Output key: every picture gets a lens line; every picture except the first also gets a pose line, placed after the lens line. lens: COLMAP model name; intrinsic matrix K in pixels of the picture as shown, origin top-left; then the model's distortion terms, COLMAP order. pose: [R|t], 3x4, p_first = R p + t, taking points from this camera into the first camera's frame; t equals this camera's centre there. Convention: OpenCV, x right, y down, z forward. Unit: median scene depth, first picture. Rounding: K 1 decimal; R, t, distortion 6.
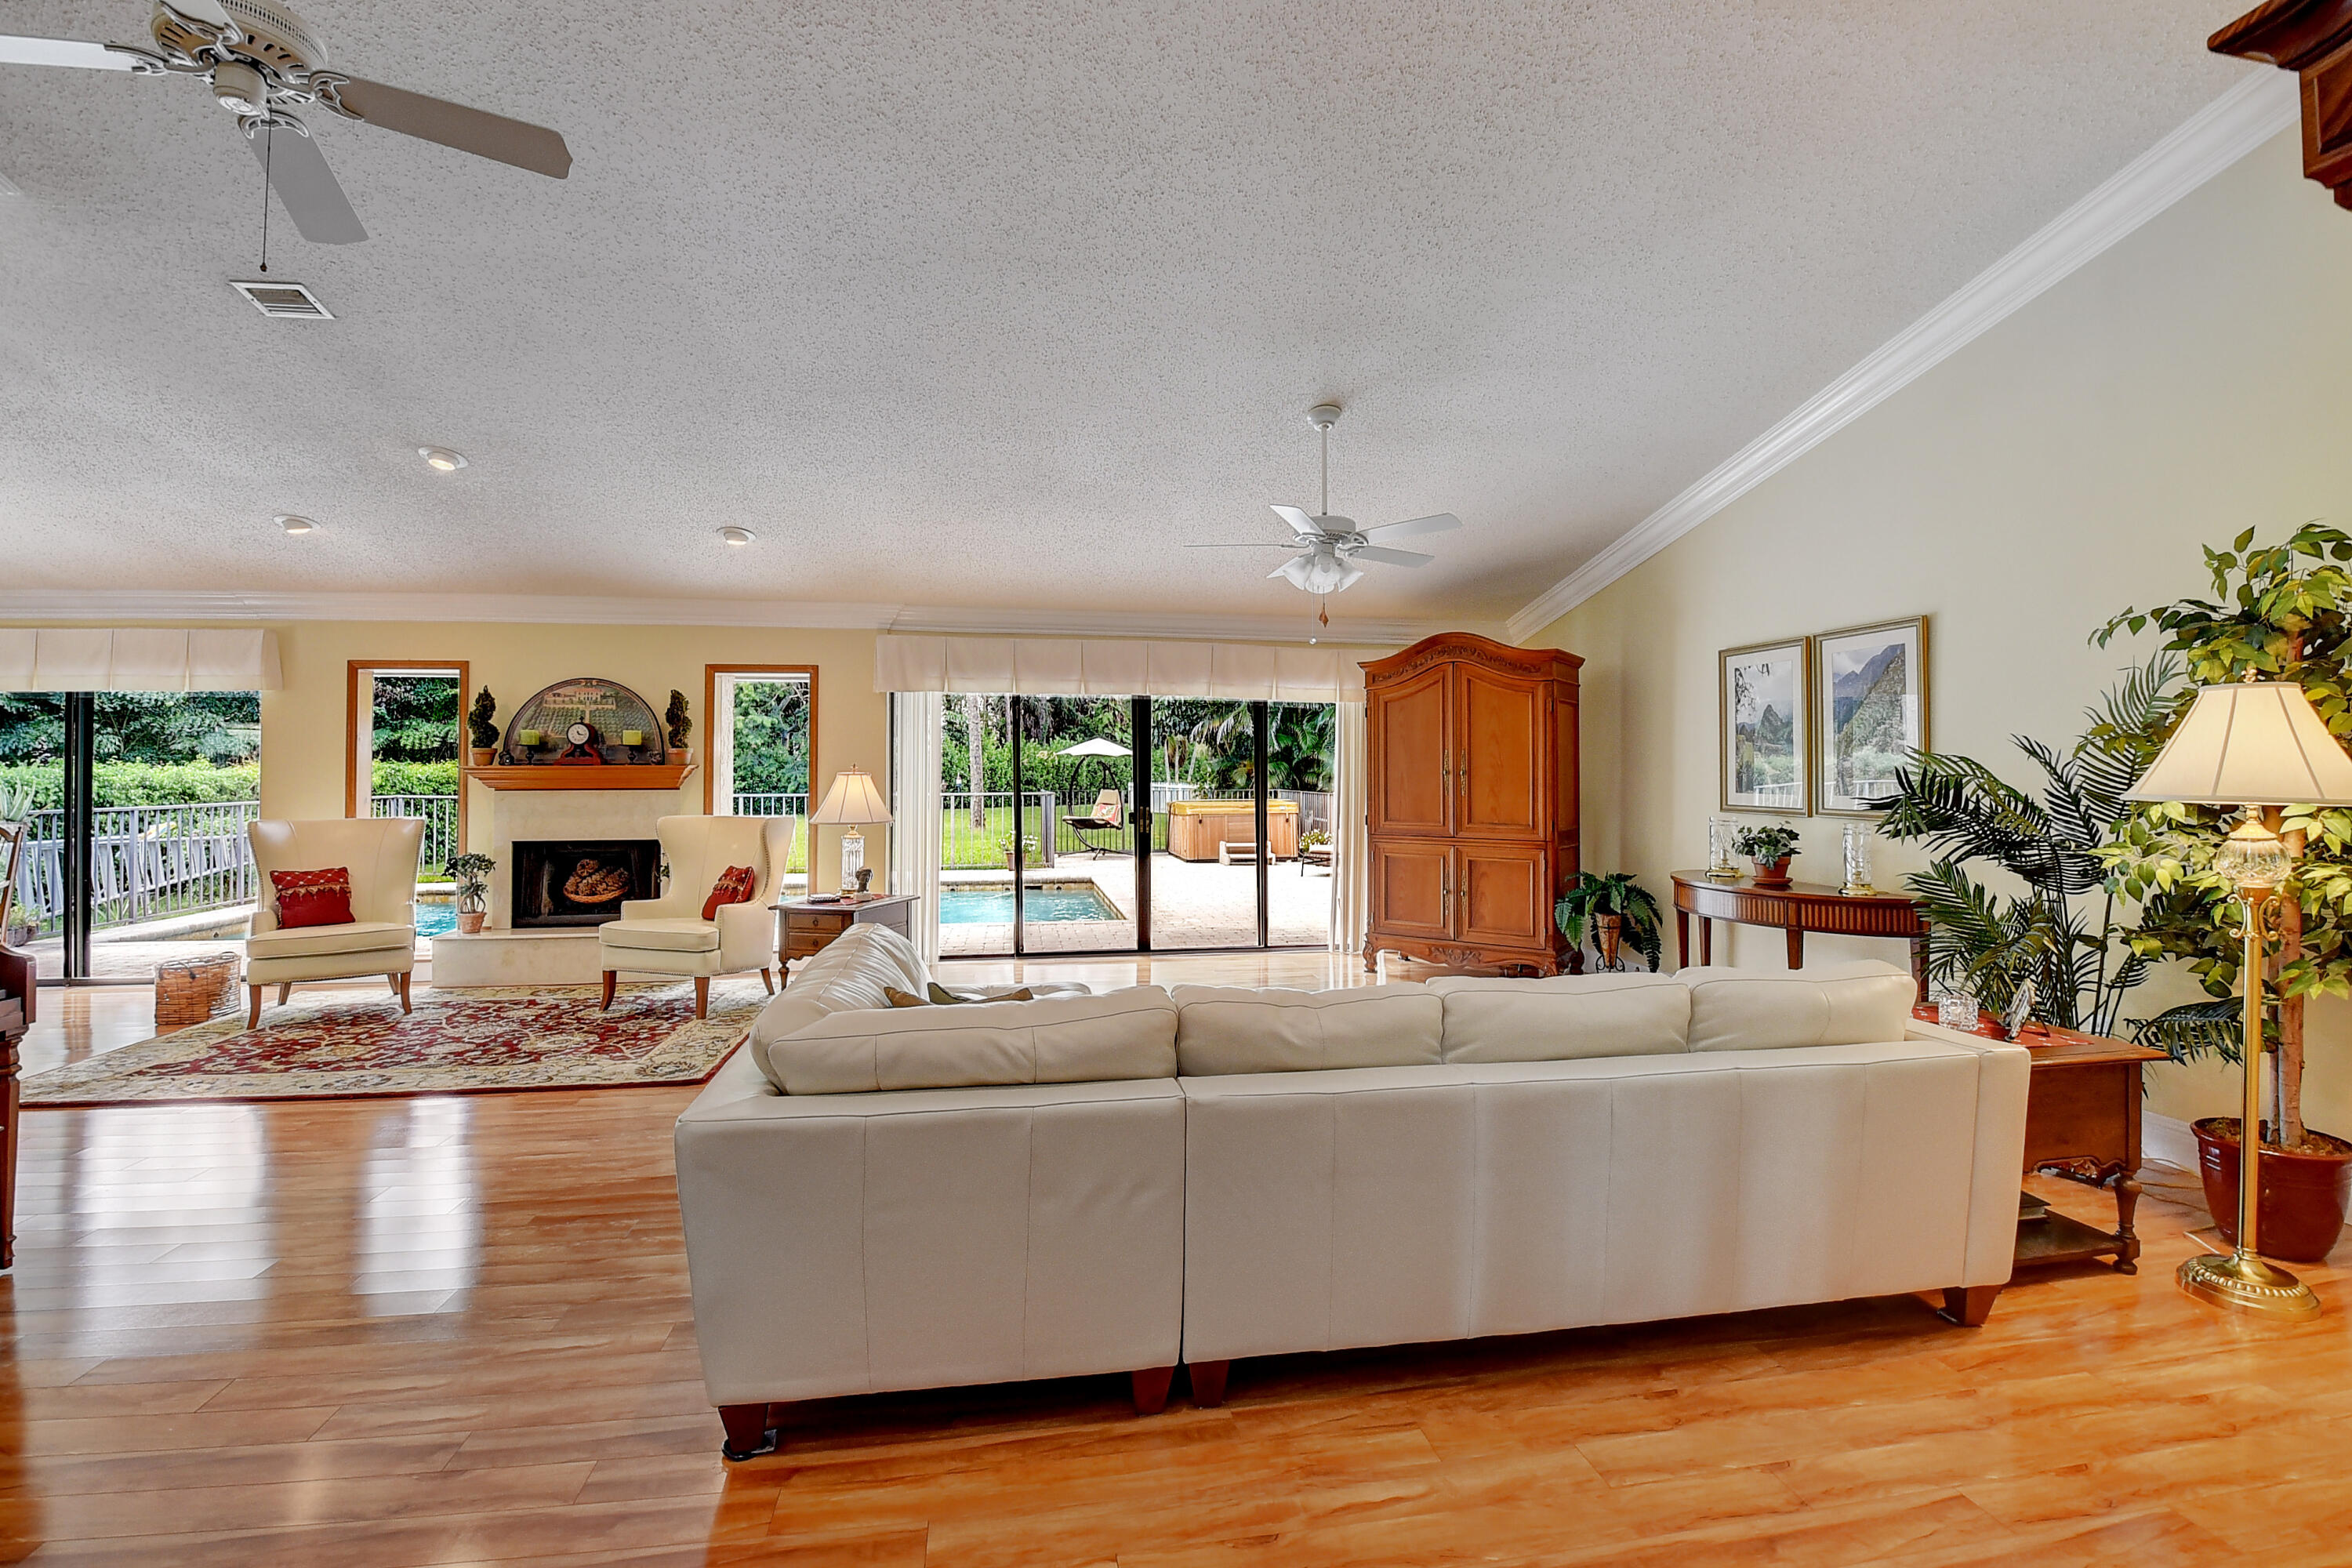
lens RADIAL K [[1039.5, 0, 1162.0], [0, 1039.5, 752.7], [0, 0, 1]] dist [-0.003471, -0.012414]
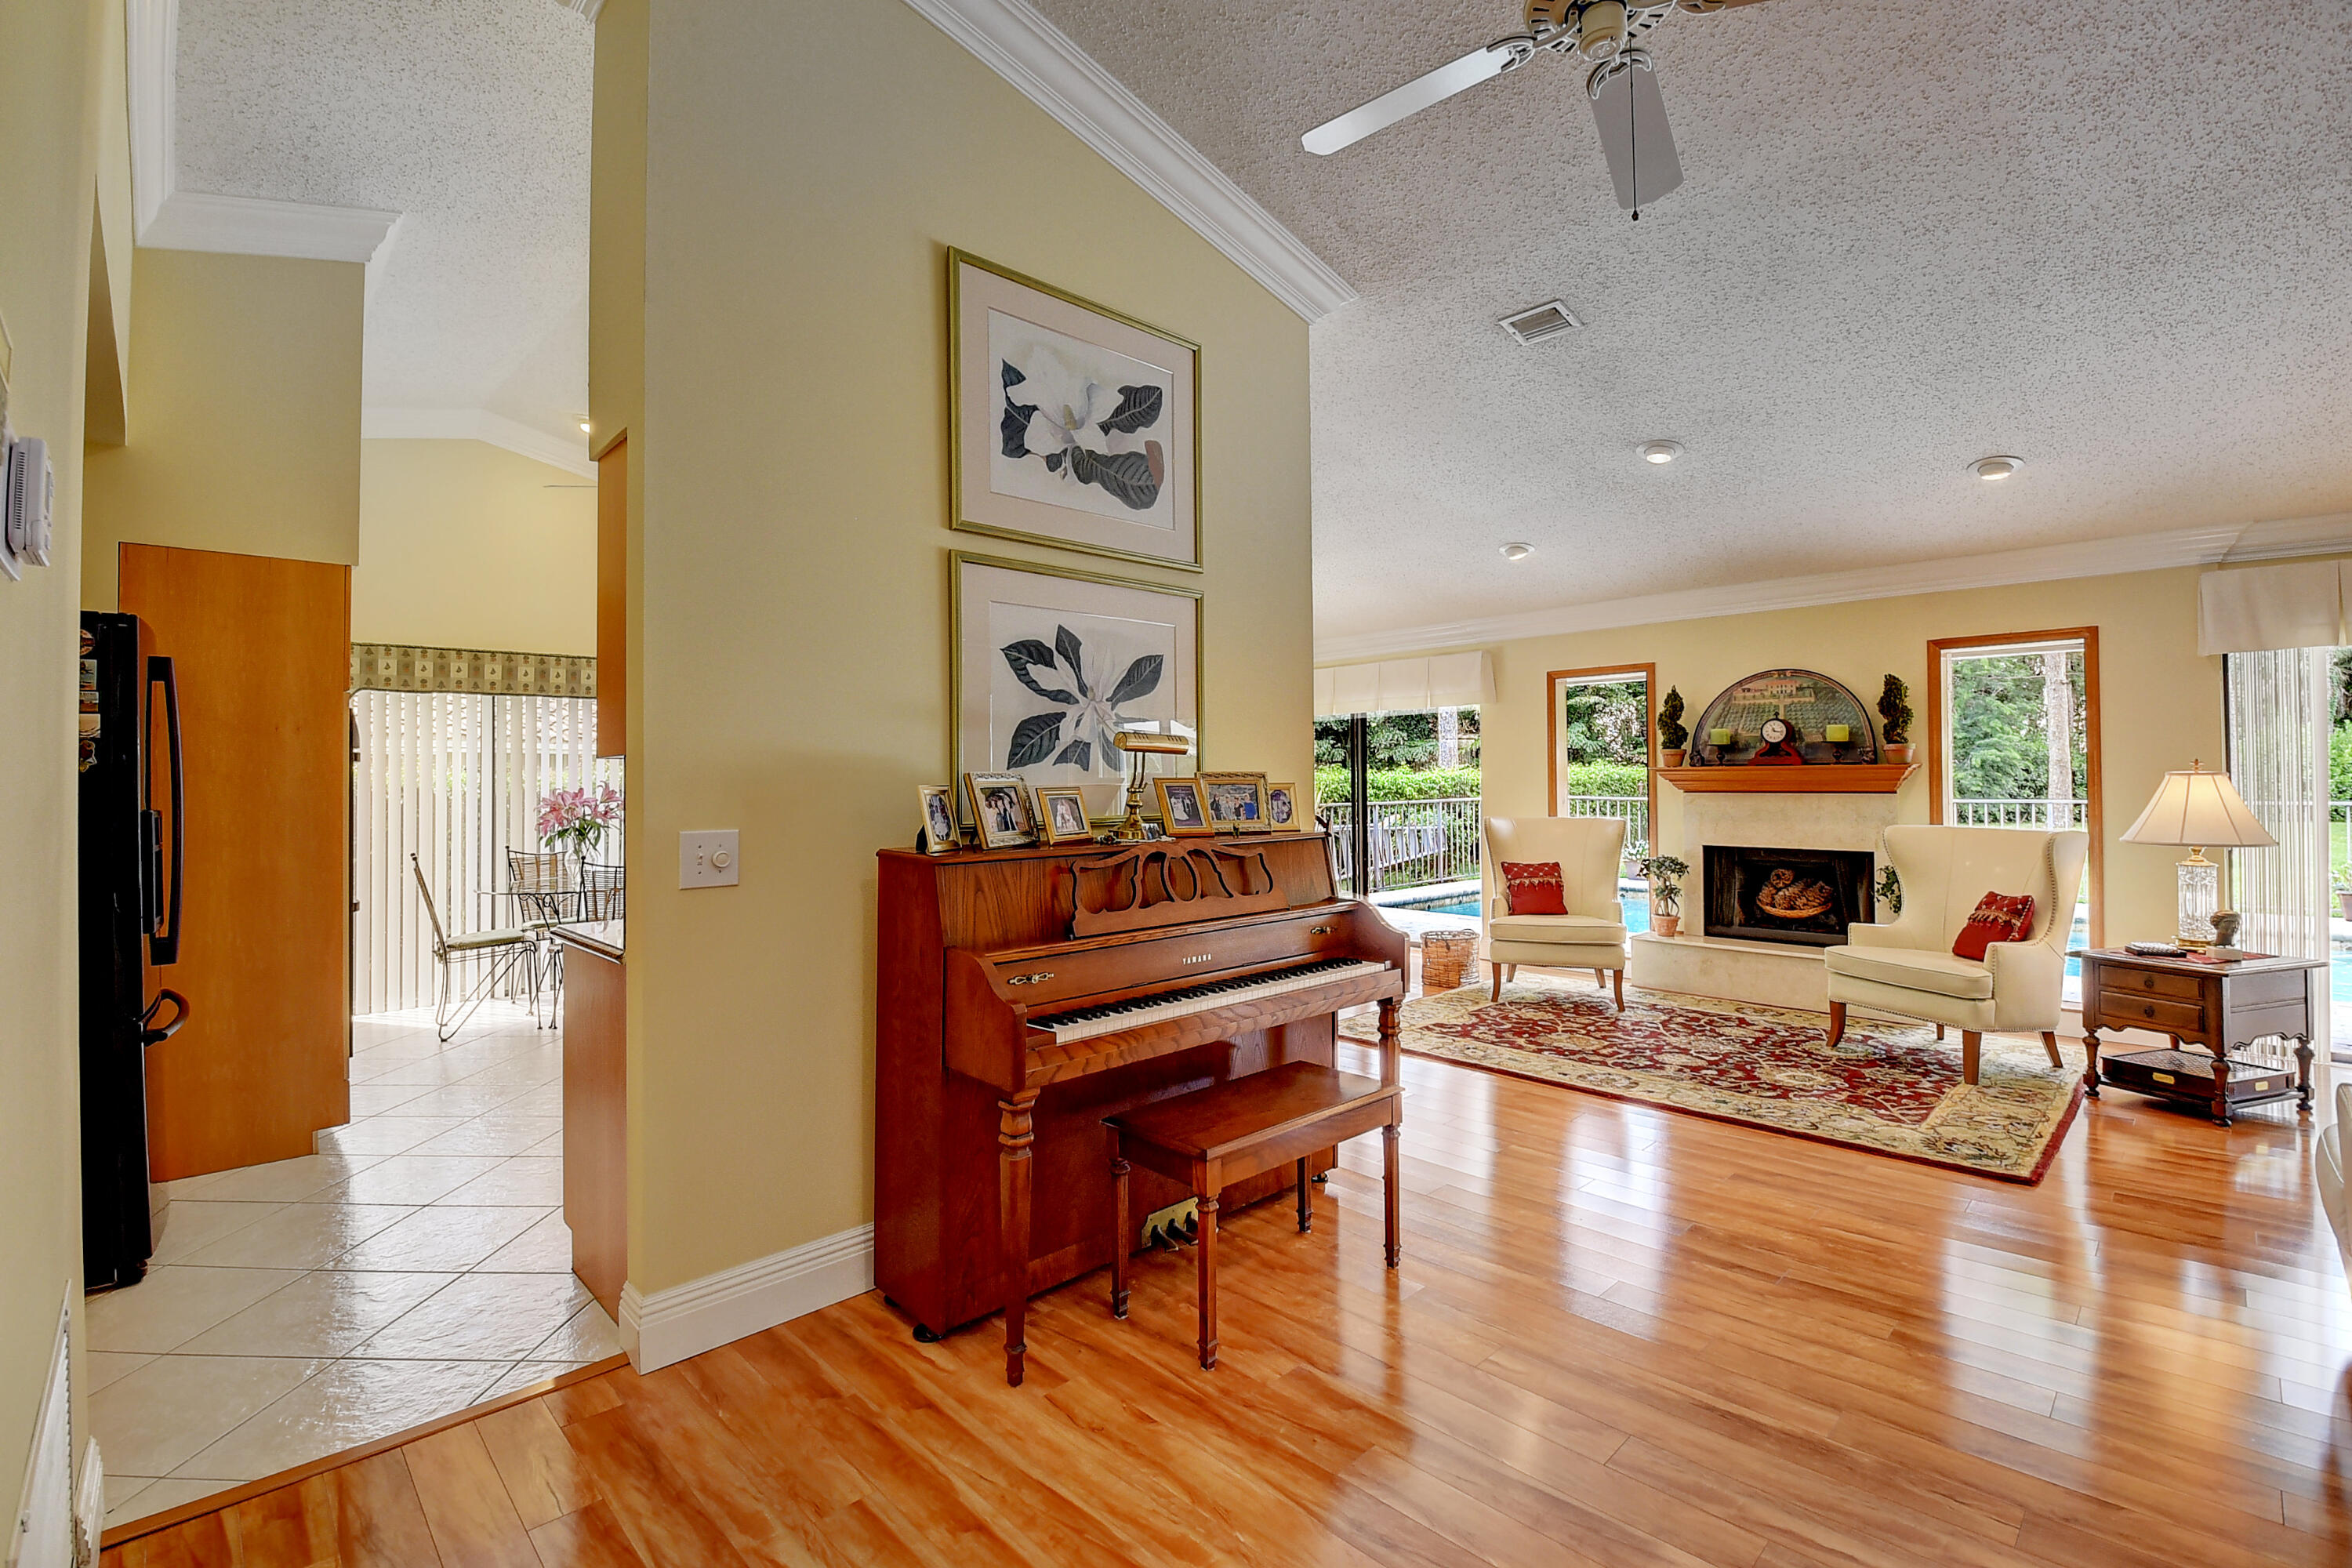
lens RADIAL K [[1039.5, 0, 1144.5], [0, 1039.5, 762.3], [0, 0, 1]] dist [-0.003471, -0.012414]
pose [[0.559470, -0.014050, -0.828731, -0.123659], [0.020184, 0.999791, -0.003324, 0.001290], [0.828605, -0.014867, 0.559637, 0.036911]]
